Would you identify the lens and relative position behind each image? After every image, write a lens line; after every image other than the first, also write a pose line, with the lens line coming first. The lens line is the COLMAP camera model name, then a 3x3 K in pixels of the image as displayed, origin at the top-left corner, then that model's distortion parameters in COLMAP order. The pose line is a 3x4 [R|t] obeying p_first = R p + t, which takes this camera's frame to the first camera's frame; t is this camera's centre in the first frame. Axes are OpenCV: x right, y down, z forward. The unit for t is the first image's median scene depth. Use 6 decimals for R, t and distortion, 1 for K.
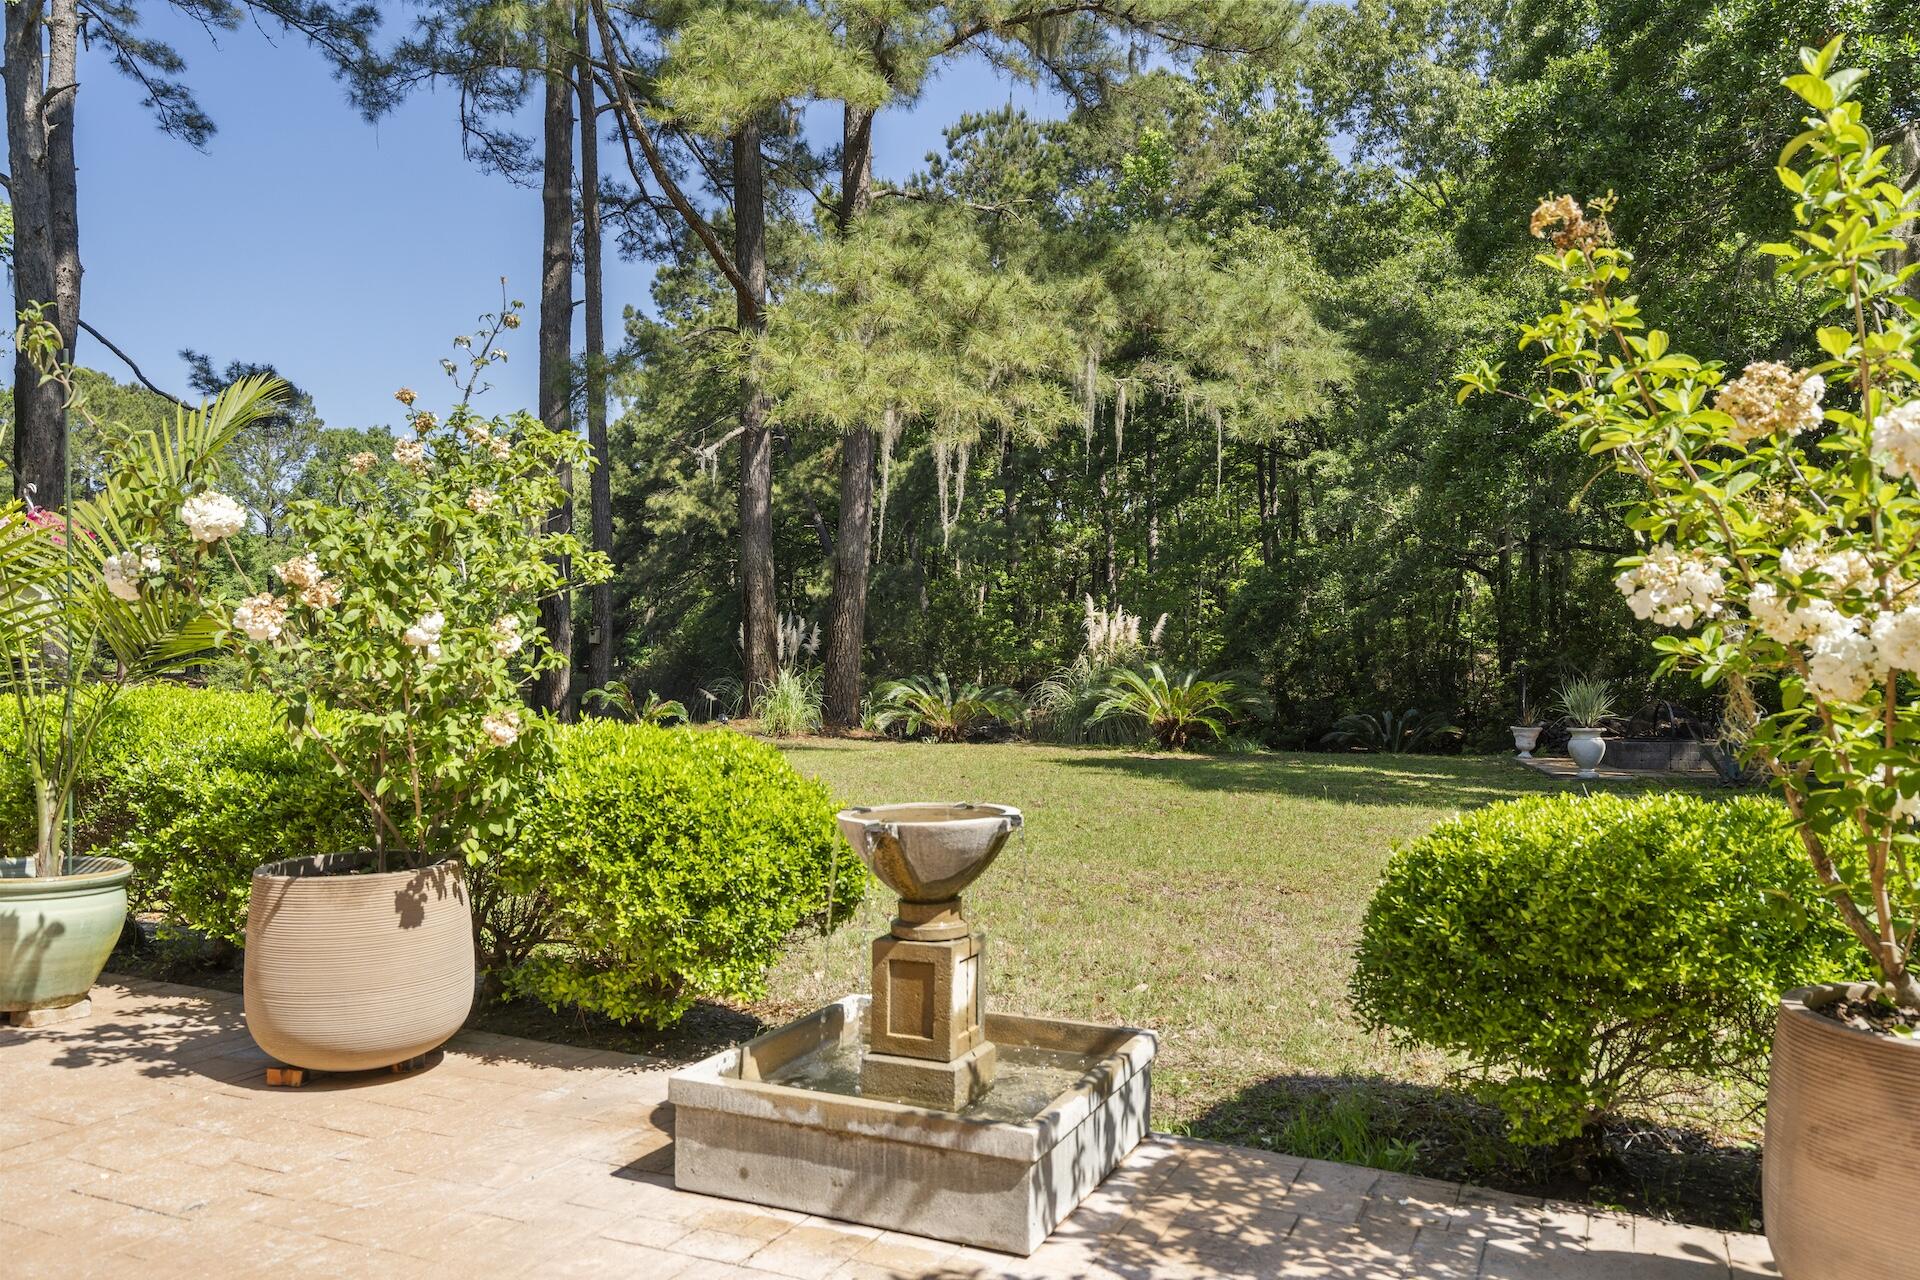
lens RADIAL K [[1494.8, 0, 964.6], [0, 1494.8, 648.1], [0, 0, 1]] dist [-0.002102, -0.006775]
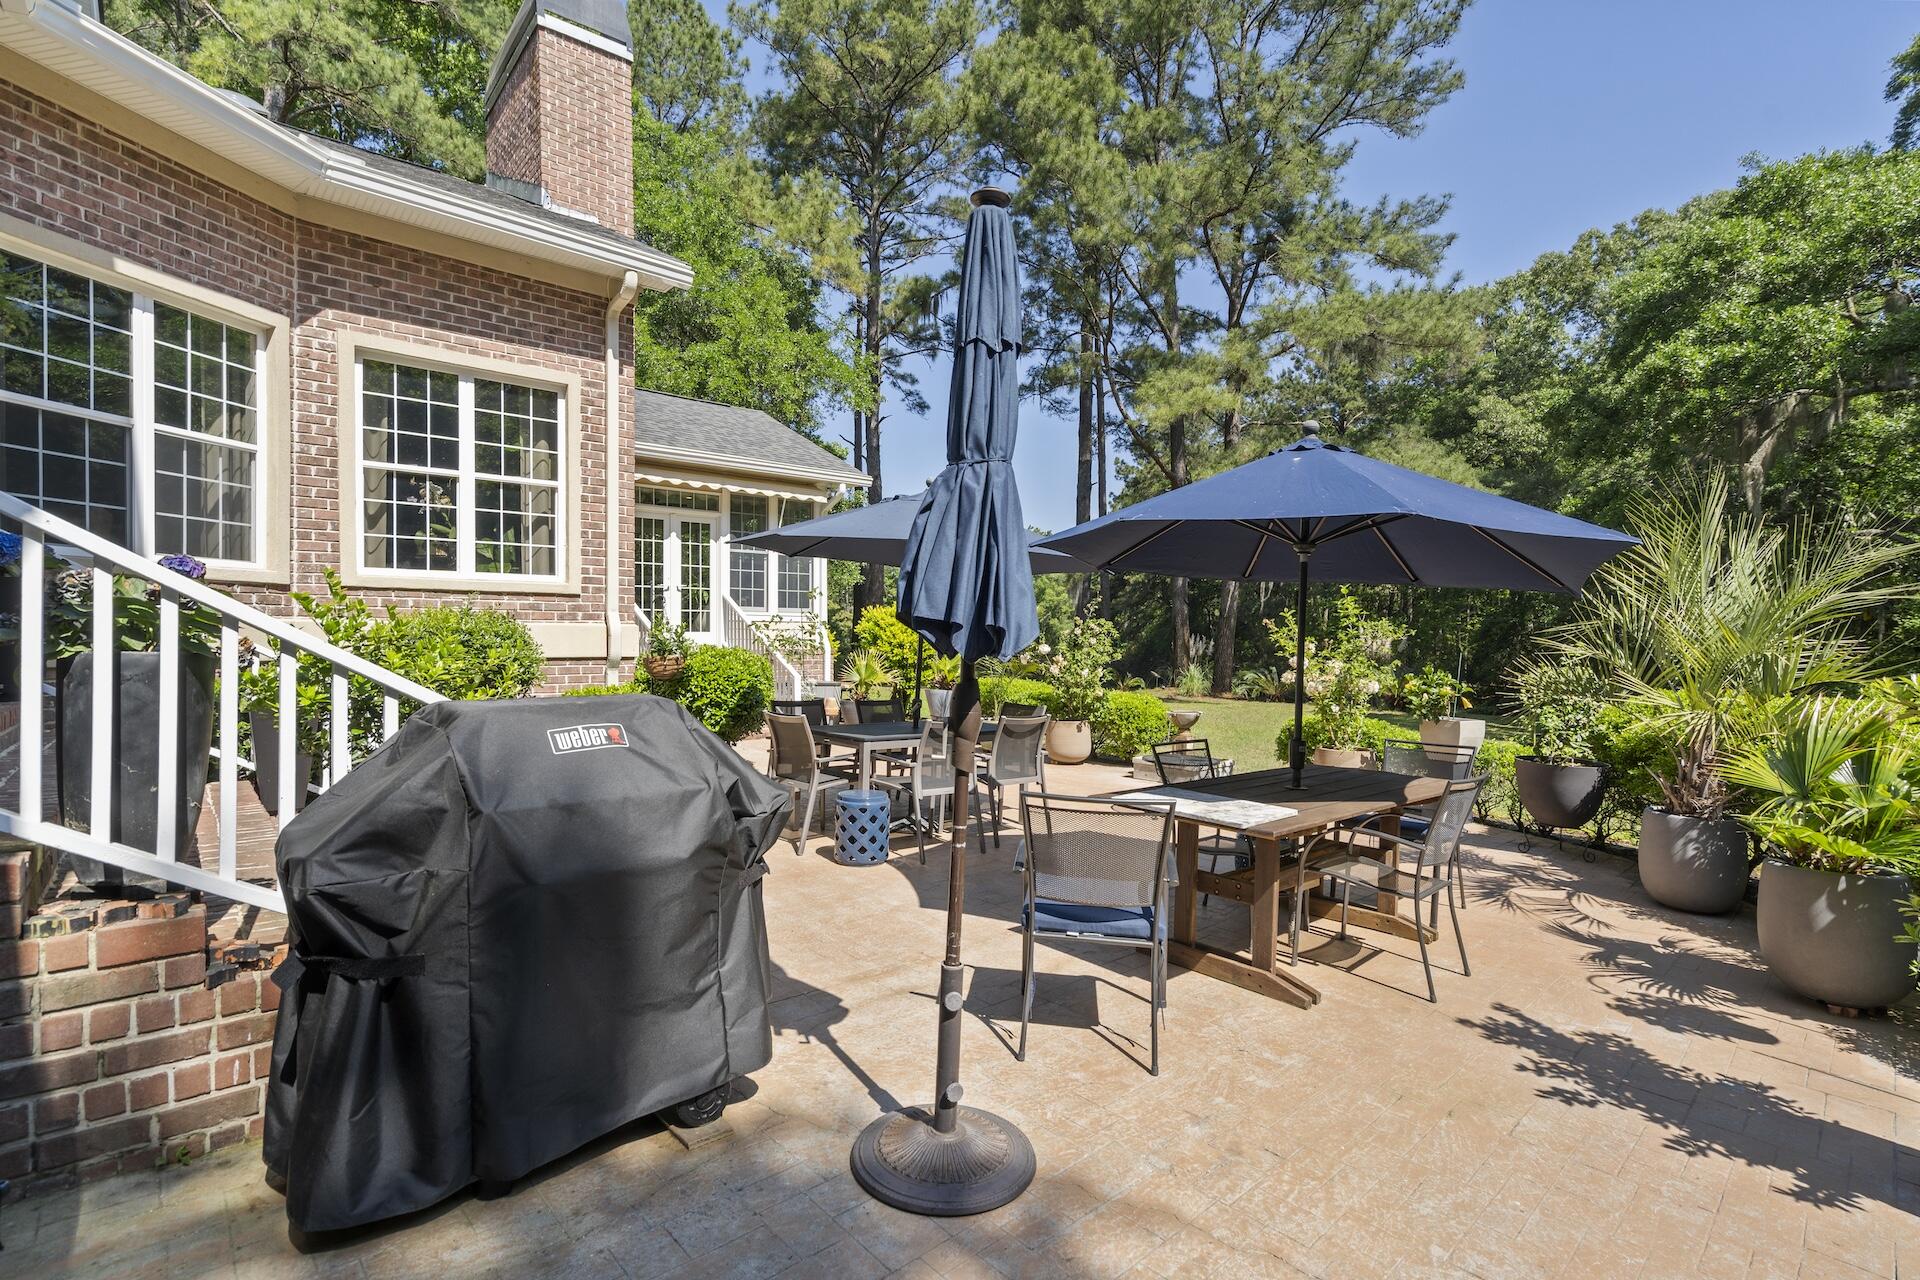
lens RADIAL K [[881.0, 0, 970.5], [0, 881.0, 643.1], [0, 0, 1]] dist [0.007505, 0.000285]
pose [[0.927765, 0.010398, -0.373019, 0.041405], [-0.010066, 0.999945, 0.002839, -0.012367], [0.373029, 0.001121, 0.927819, -0.203705]]
